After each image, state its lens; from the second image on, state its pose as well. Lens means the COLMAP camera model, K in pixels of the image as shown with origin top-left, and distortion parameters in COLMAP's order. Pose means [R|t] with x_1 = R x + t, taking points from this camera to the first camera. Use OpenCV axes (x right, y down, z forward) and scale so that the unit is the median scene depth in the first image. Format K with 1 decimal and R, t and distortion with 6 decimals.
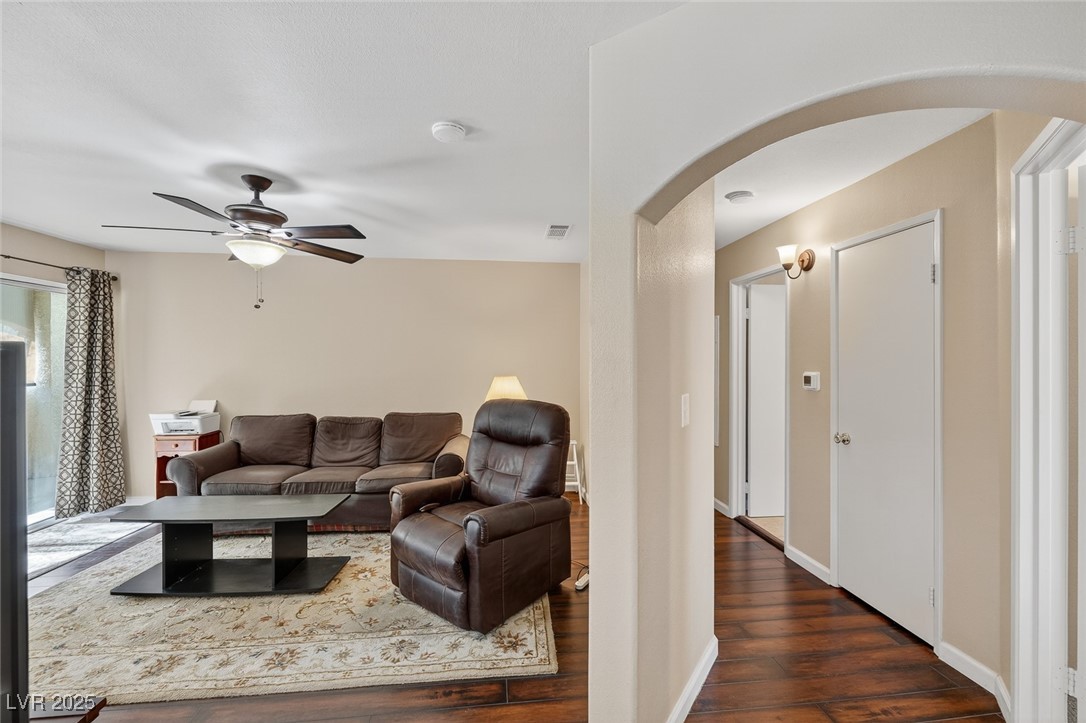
lens RADIAL K [[452.6, 0, 544.6], [0, 452.6, 361.0], [0, 0, 1]] dist [-0.000978, -0.000103]
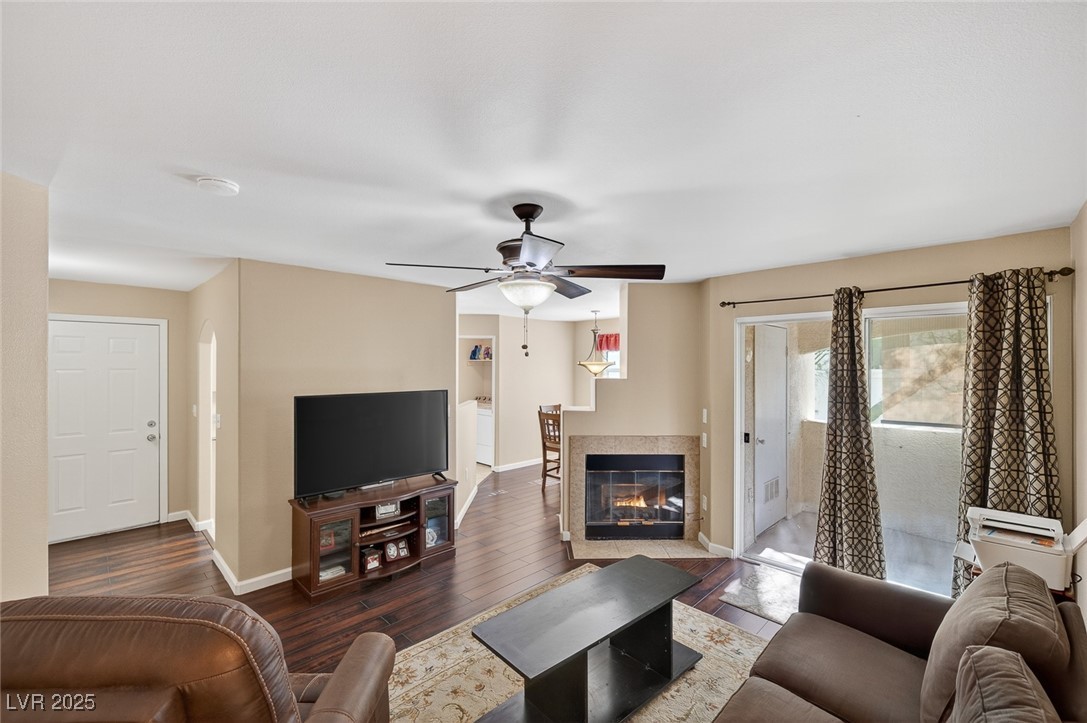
lens RADIAL K [[453.0, 0, 545.1], [0, 453.0, 361.0], [0, 0, 1]] dist [-0.000978, -0.000103]
pose [[-0.778641, -0.007623, -0.627423, -0.094209], [-0.003540, 0.999964, -0.007755, -0.083392], [0.627460, -0.003817, -0.778640, 1.411678]]
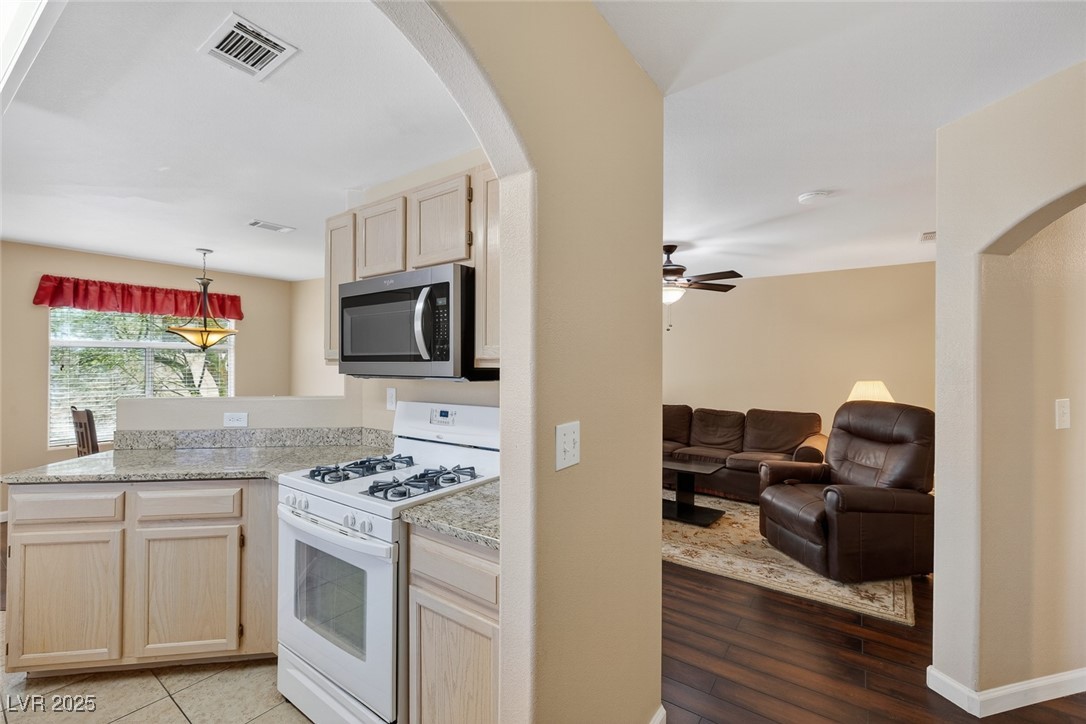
lens RADIAL K [[452.6, 0, 544.6], [0, 452.6, 361.5], [0, 0, 1]] dist [-0.000978, -0.000103]
pose [[0.747919, 0.001353, -0.663789, 0.058810], [-0.006990, 0.999959, -0.005839, -0.000321], [0.663754, 0.009007, 0.747897, -0.356193]]
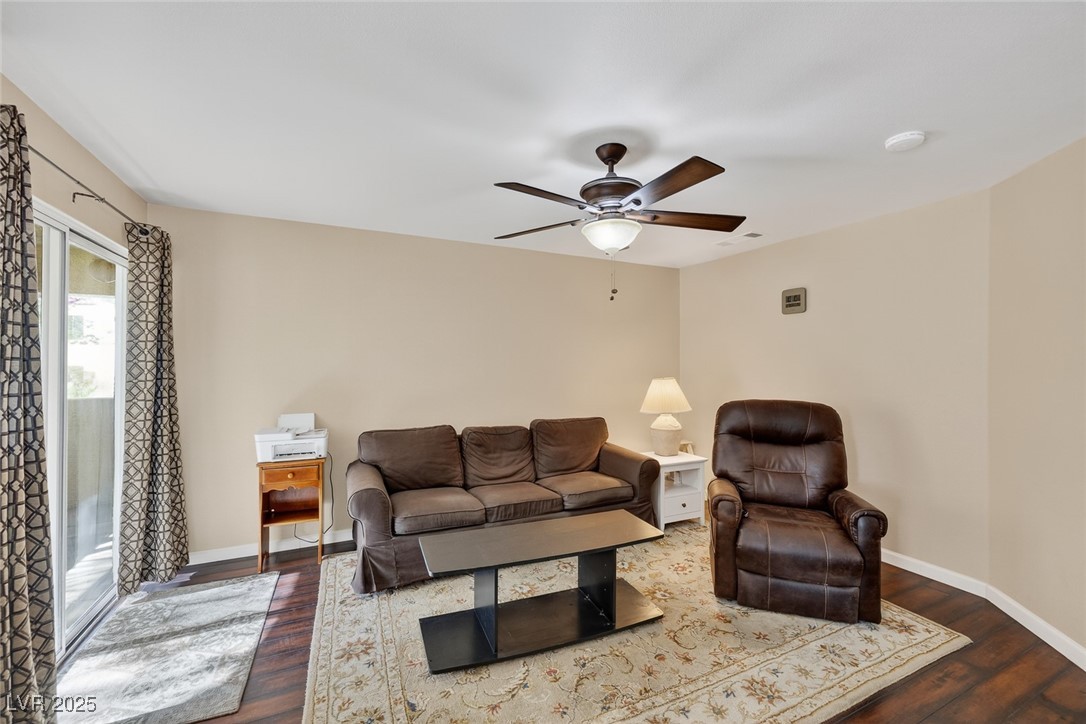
lens RADIAL K [[452.6, 0, 544.6], [0, 452.6, 361.5], [0, 0, 1]] dist [-0.000978, -0.000103]
pose [[0.941536, 0.003094, 0.336898, -0.865883], [-0.000955, 0.999978, -0.006513, 0.004453], [-0.336911, 0.005811, 0.941519, 0.194286]]
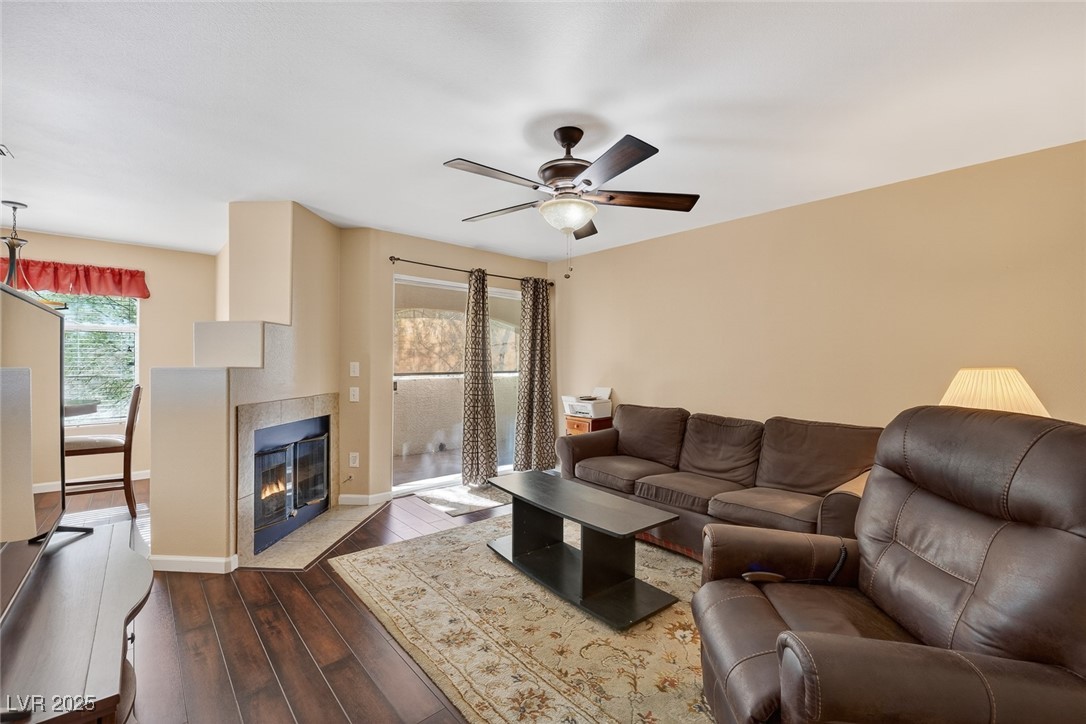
lens RADIAL K [[452.6, 0, 544.6], [0, 452.6, 361.5], [0, 0, 1]] dist [-0.000978, -0.000103]
pose [[0.580675, 0.003774, -0.814127, 0.052924], [-0.009066, 0.999957, -0.001830, 0.040279], [0.814085, 0.008443, 0.580684, 0.370883]]
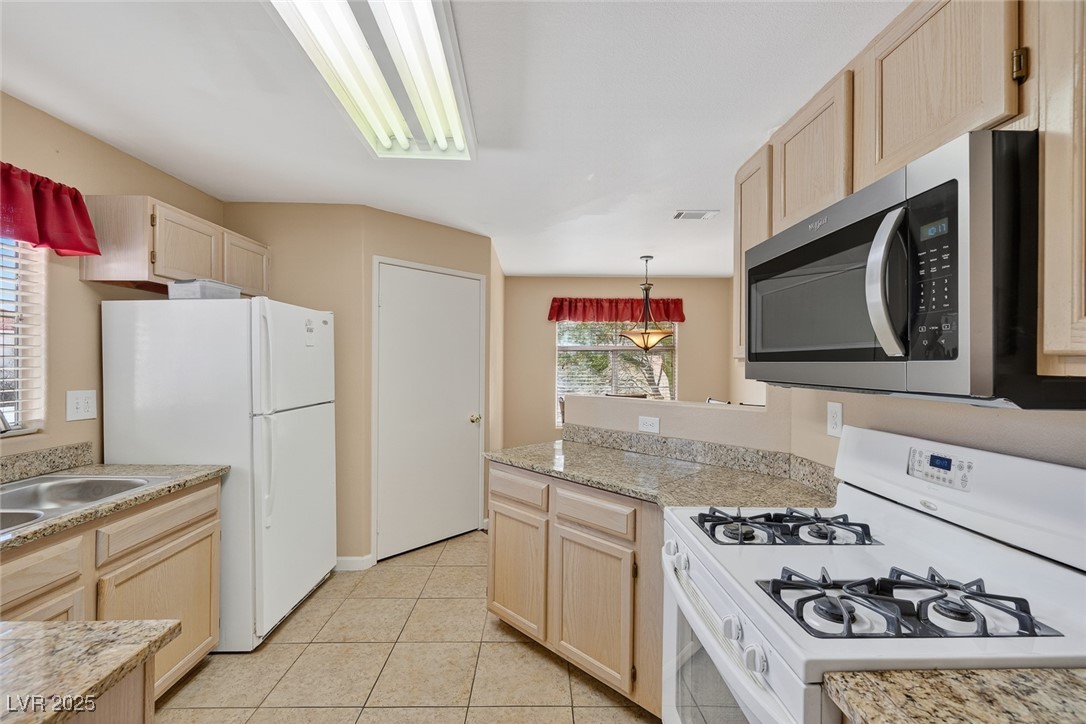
lens RADIAL K [[452.6, 0, 544.6], [0, 452.6, 361.5], [0, 0, 1]] dist [-0.000978, -0.000103]
pose [[-0.088605, -0.000723, -0.996067, -0.134182], [-0.009945, 0.999951, 0.000158, -0.000006], [0.996017, 0.009920, -0.088607, -0.218614]]
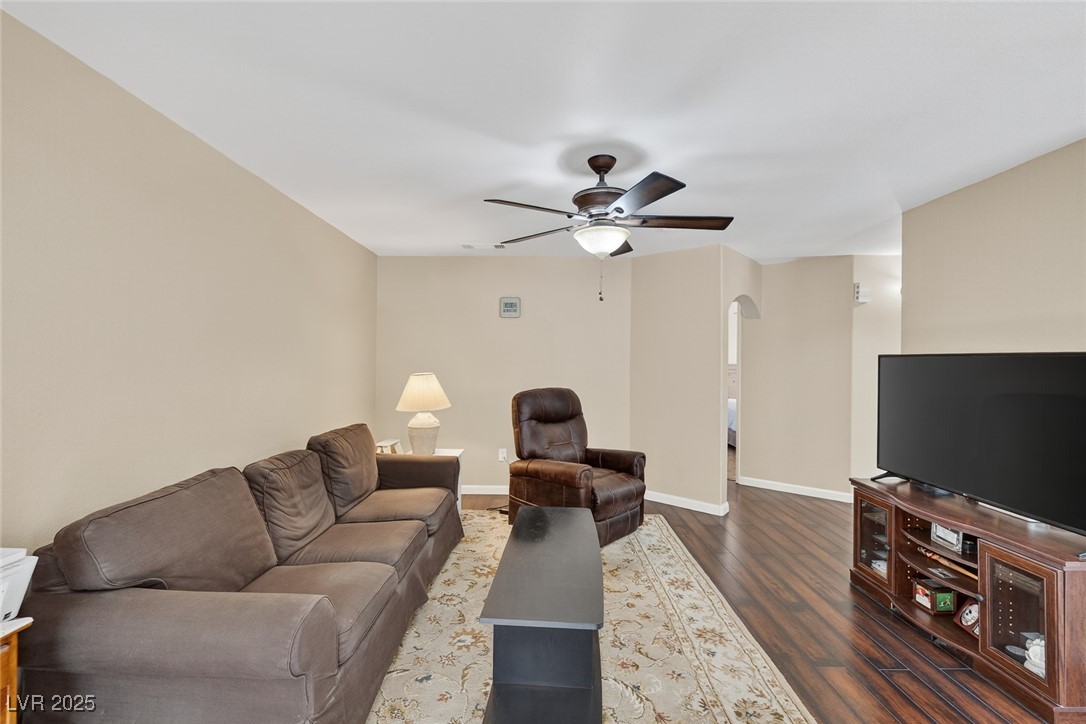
lens RADIAL K [[457.4, 0, 540.2], [0, 457.4, 358.2], [0, 0, 1]] dist [-0.000467, -0.000087]
pose [[0.110782, 0.001624, 0.993843, -1.303526], [-0.004612, 0.999989, -0.001120, 0.001916], [-0.993834, -0.004459, 0.110788, 0.844331]]
